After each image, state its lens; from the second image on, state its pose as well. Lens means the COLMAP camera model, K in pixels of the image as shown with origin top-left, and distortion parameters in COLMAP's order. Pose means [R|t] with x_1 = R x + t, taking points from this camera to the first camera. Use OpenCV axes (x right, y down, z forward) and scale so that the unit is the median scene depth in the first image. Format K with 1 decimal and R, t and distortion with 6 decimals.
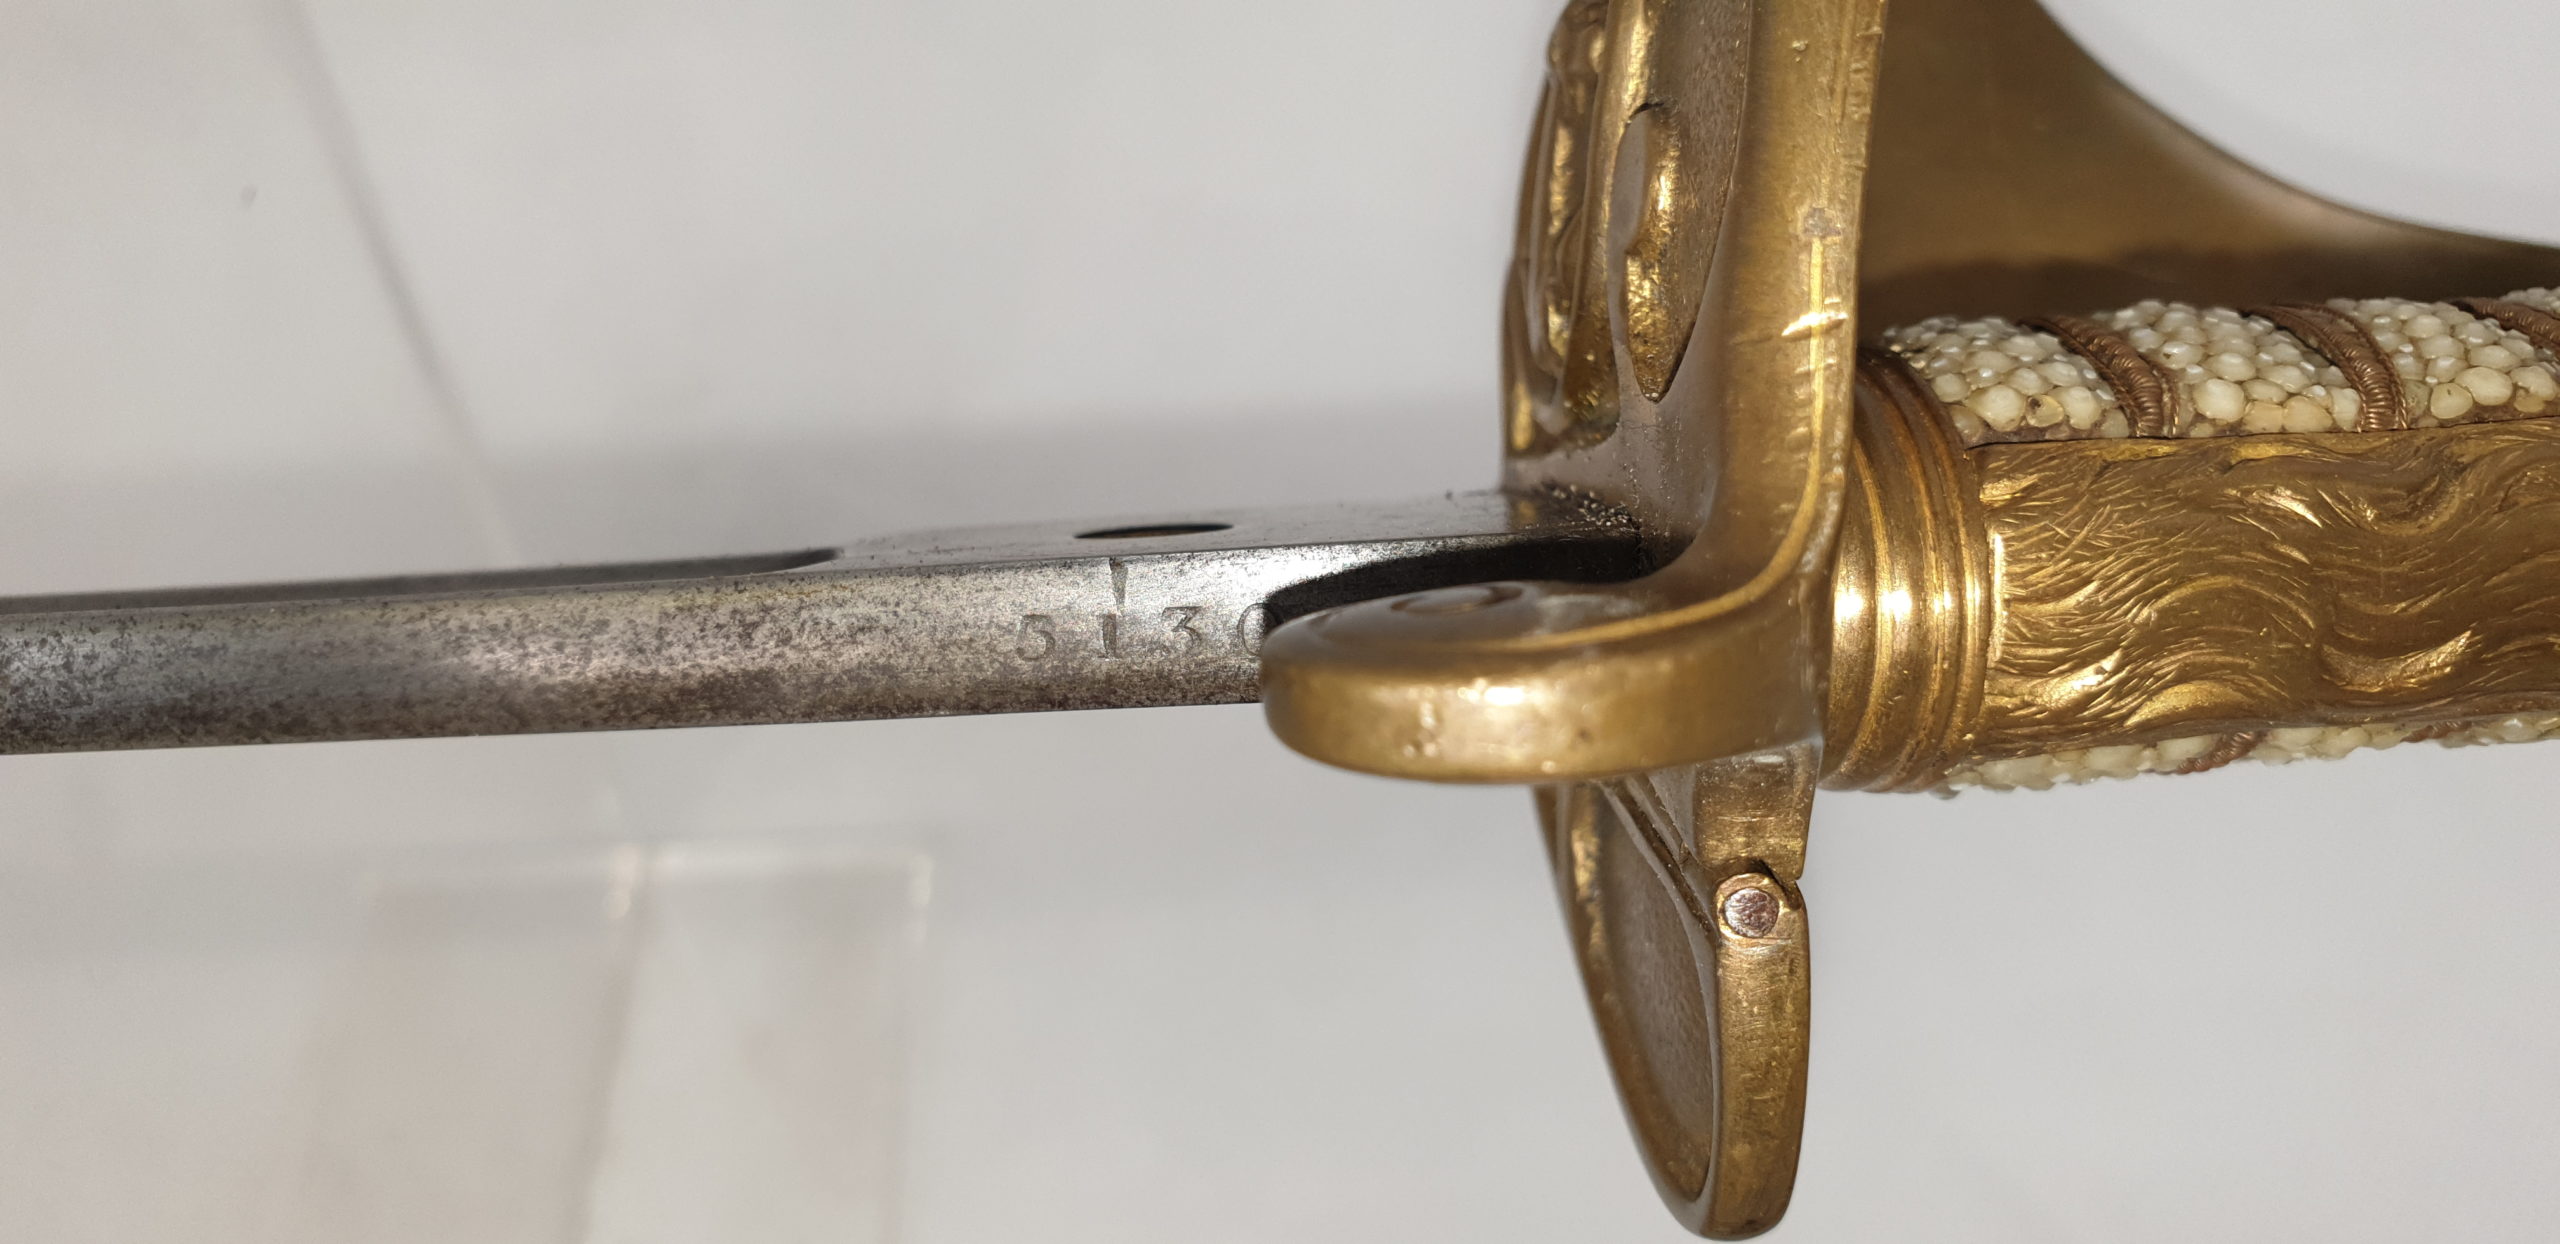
lens RADIAL K [[2106.2, 0, 1372.4], [0, 2106.2, 610.9], [0, 0, 1]] dist [0.033311, -0.033707]
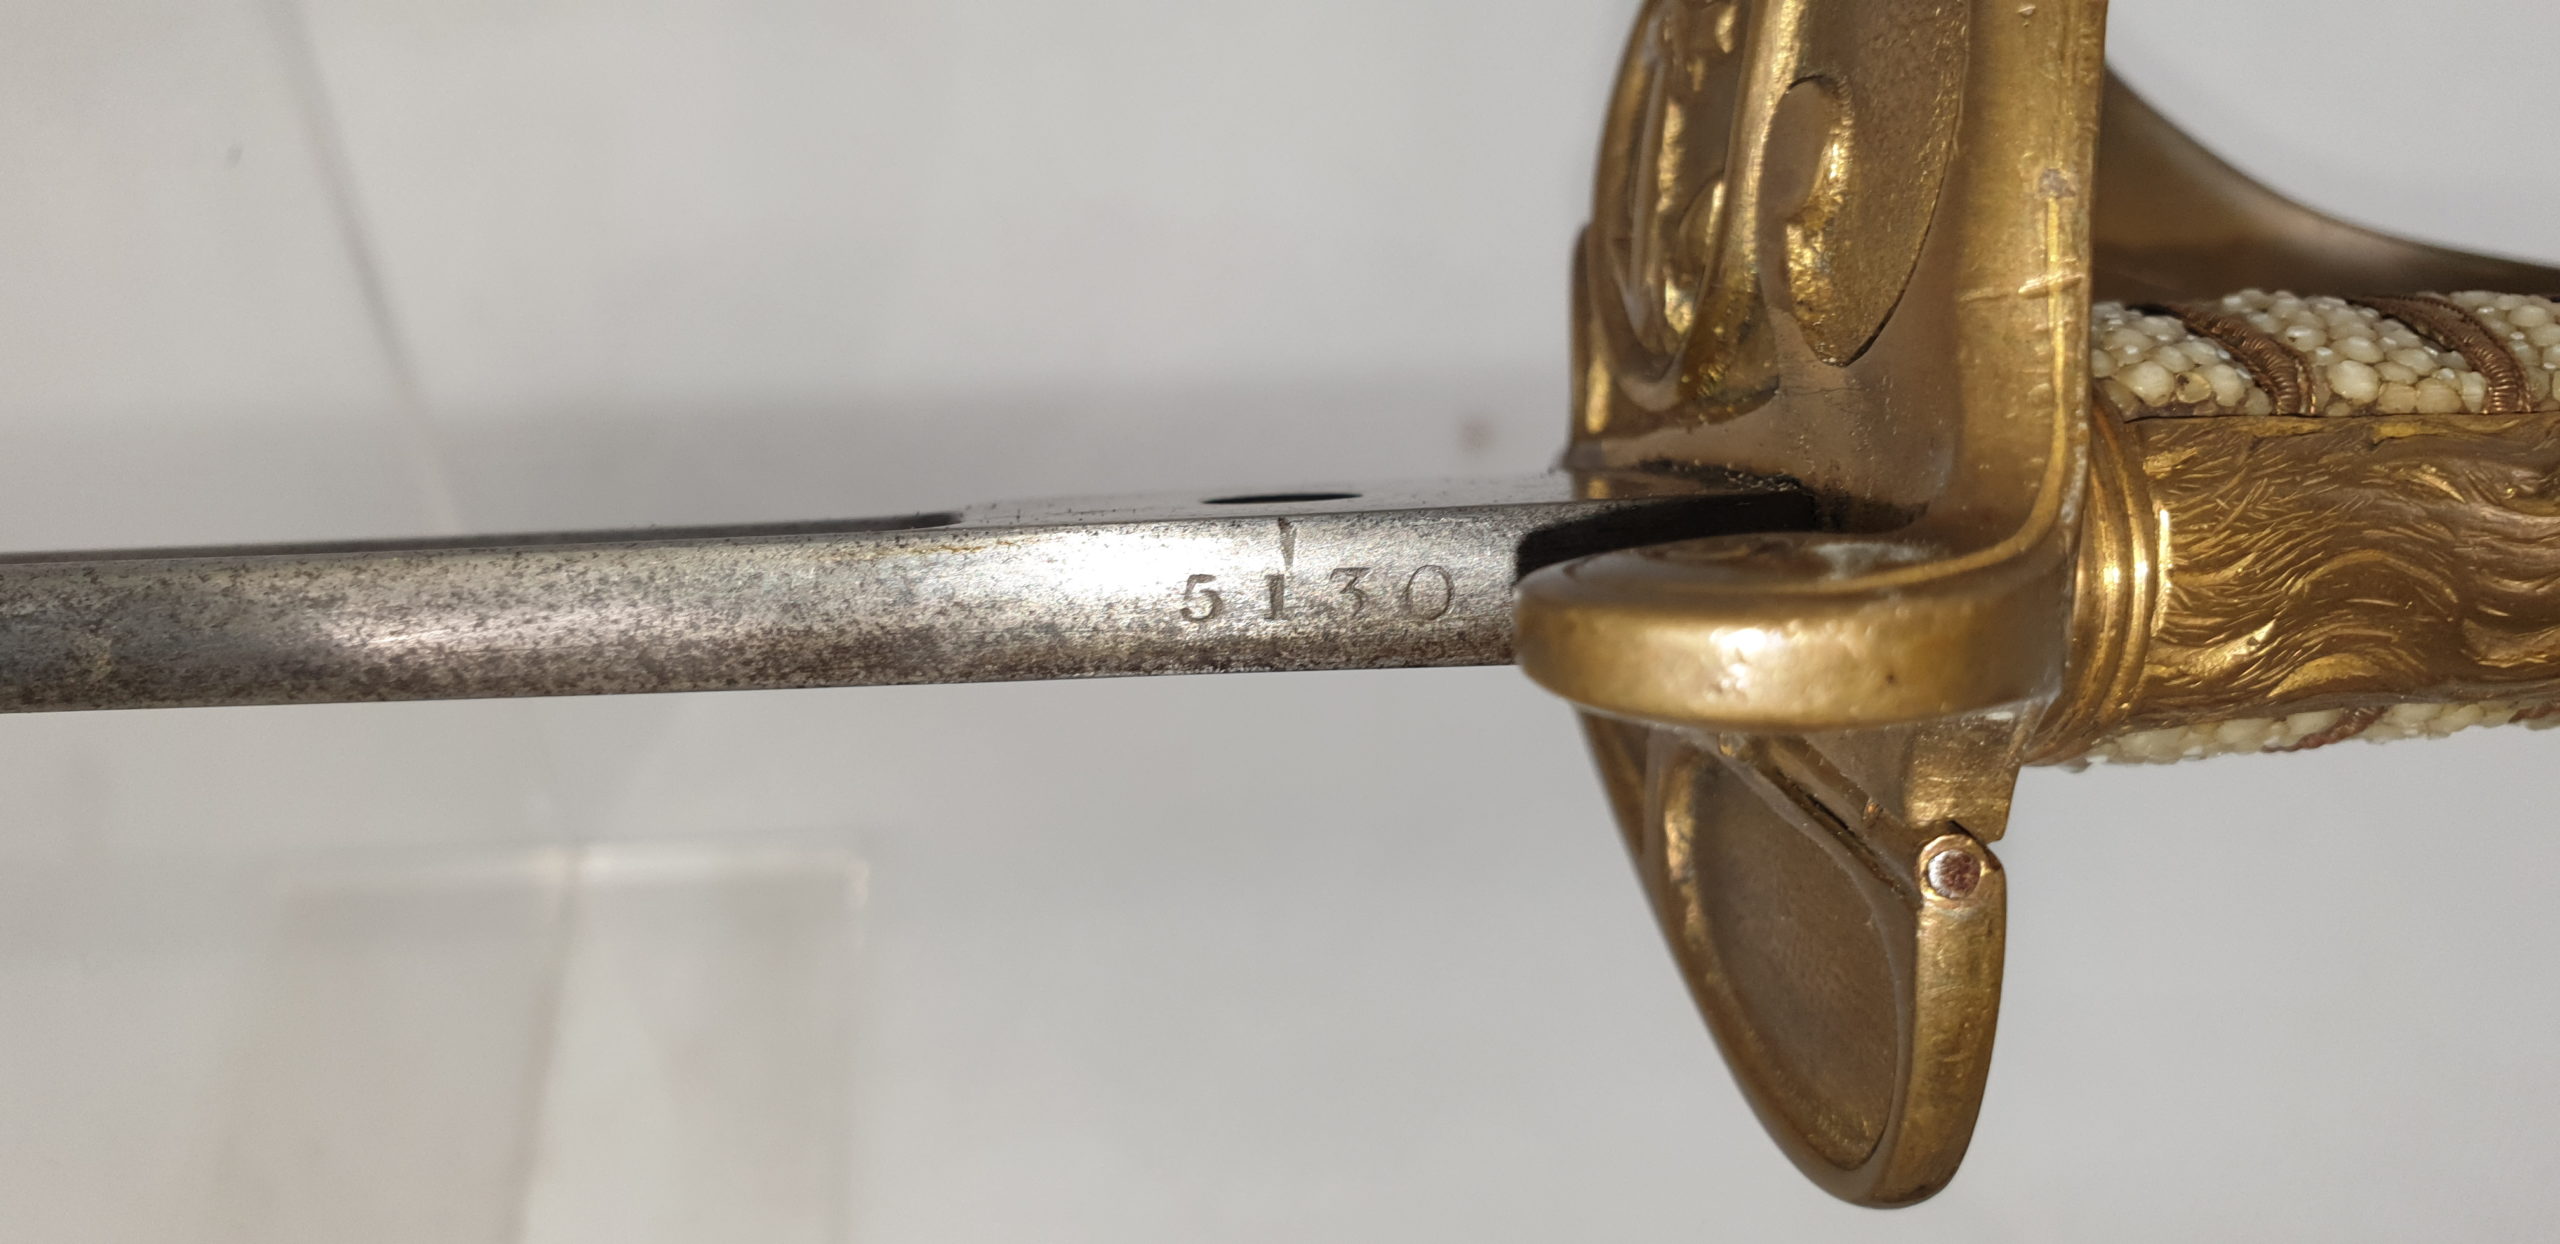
lens RADIAL K [[2106.2, 0, 1378.1], [0, 2106.2, 604.5], [0, 0, 1]] dist [0.033311, -0.033707]
pose [[0.996601, 0.011283, 0.081603, -0.157705], [-0.010069, 0.999833, -0.015265, 0.029942], [-0.081762, 0.014392, 0.996548, 0.018475]]
